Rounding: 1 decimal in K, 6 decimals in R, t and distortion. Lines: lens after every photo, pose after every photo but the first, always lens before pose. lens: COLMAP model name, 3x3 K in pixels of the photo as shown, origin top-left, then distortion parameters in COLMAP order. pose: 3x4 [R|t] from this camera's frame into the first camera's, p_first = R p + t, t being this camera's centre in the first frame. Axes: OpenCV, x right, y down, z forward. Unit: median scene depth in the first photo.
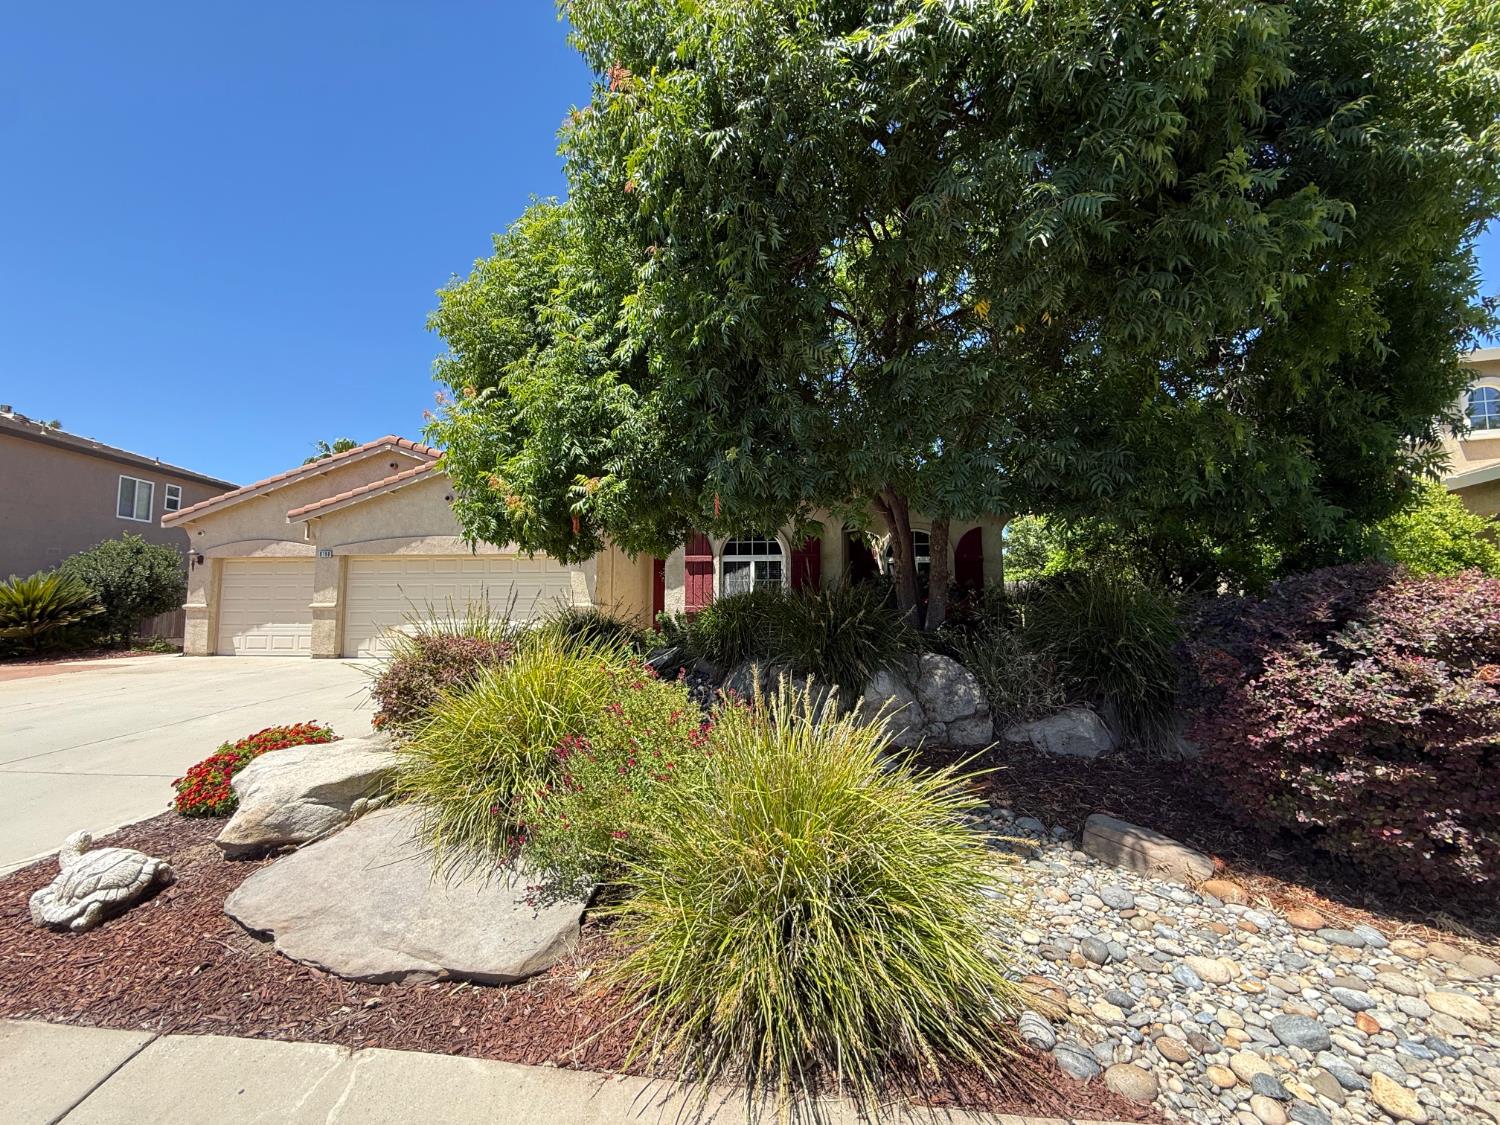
lens RADIAL K [[598.5, 0, 750.0], [0, 598.5, 562.5], [0, 0, 1]] dist [-0.010355, -0.000255]
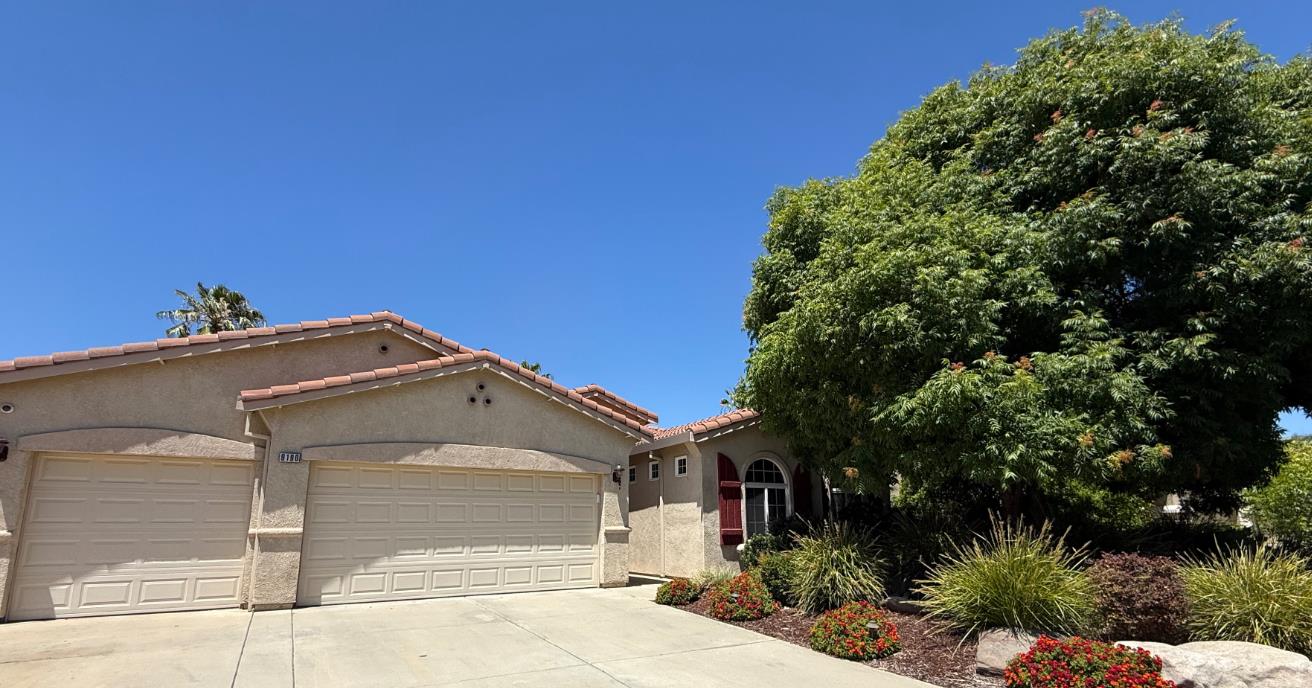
lens RADIAL K [[586.2, 0, 653.6], [0, 586.2, 421.2], [0, 0, 1]] dist [-0.000411, -0.000359]
pose [[0.835401, 0.094717, 0.541419, -0.776237], [-0.034259, 0.992098, -0.120700, 0.013064], [-0.548573, 0.082284, 0.832044, 0.190234]]
